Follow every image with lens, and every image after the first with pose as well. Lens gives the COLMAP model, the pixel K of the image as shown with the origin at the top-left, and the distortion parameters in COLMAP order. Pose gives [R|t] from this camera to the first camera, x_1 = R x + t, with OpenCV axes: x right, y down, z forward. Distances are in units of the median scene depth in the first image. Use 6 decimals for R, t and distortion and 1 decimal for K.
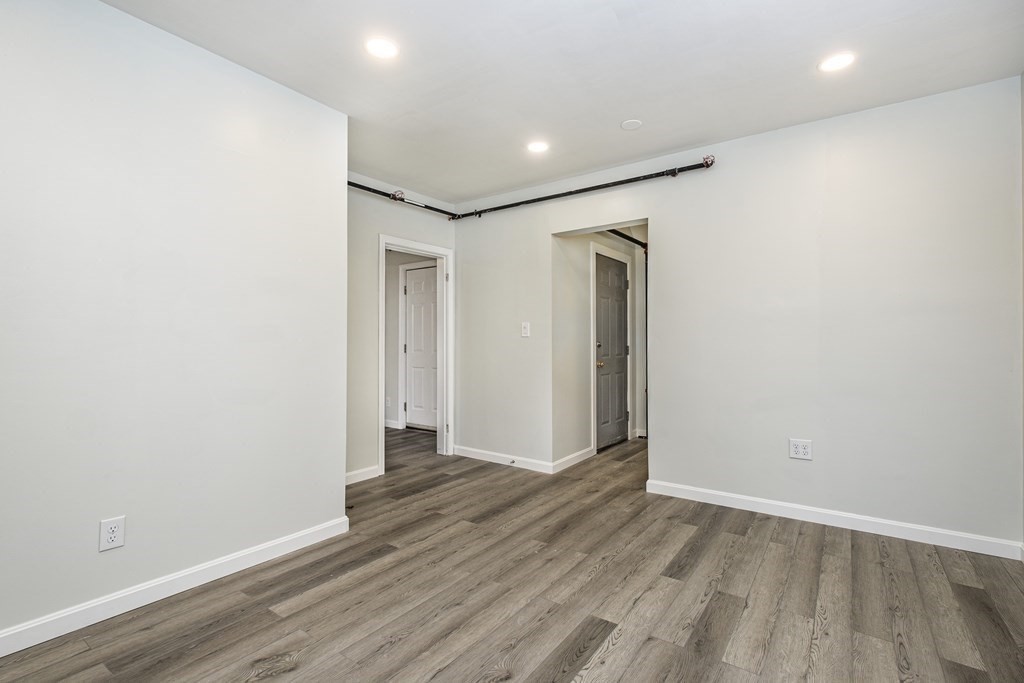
lens RADIAL K [[449.9, 0, 511.7], [0, 449.9, 345.7], [0, 0, 1]] dist [-0.000165, -0.000018]
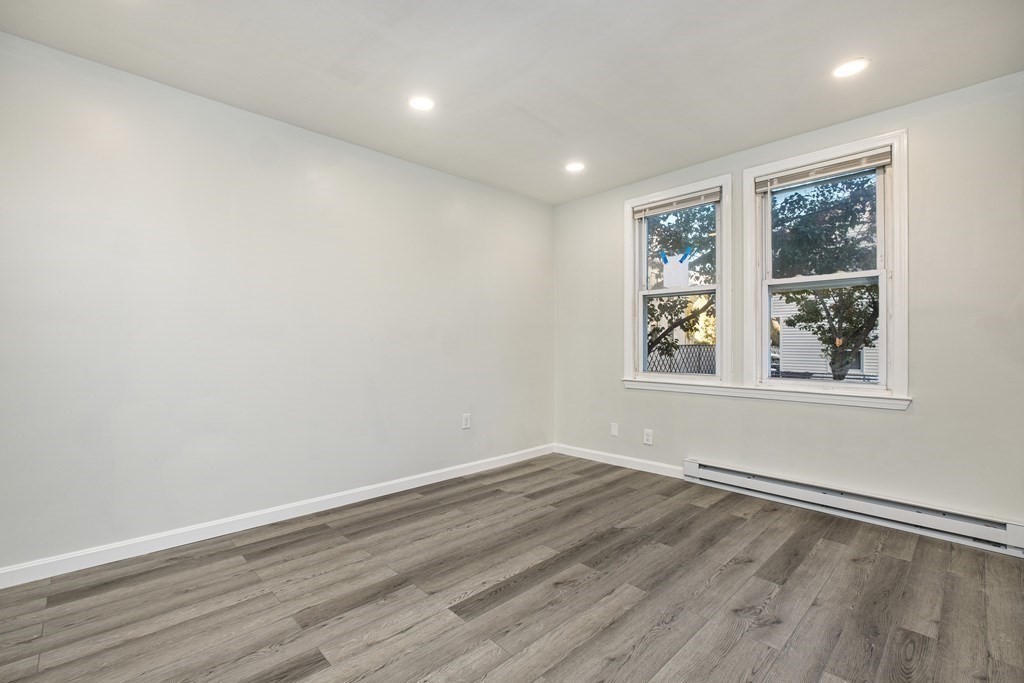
lens RADIAL K [[449.9, 0, 511.7], [0, 449.9, 345.7], [0, 0, 1]] dist [-0.000165, -0.000018]
pose [[-0.987513, -0.003103, 0.157506, -0.070433], [-0.002659, 0.999992, 0.003031, 0.006625], [-0.157514, 0.002574, -0.987513, 1.941840]]
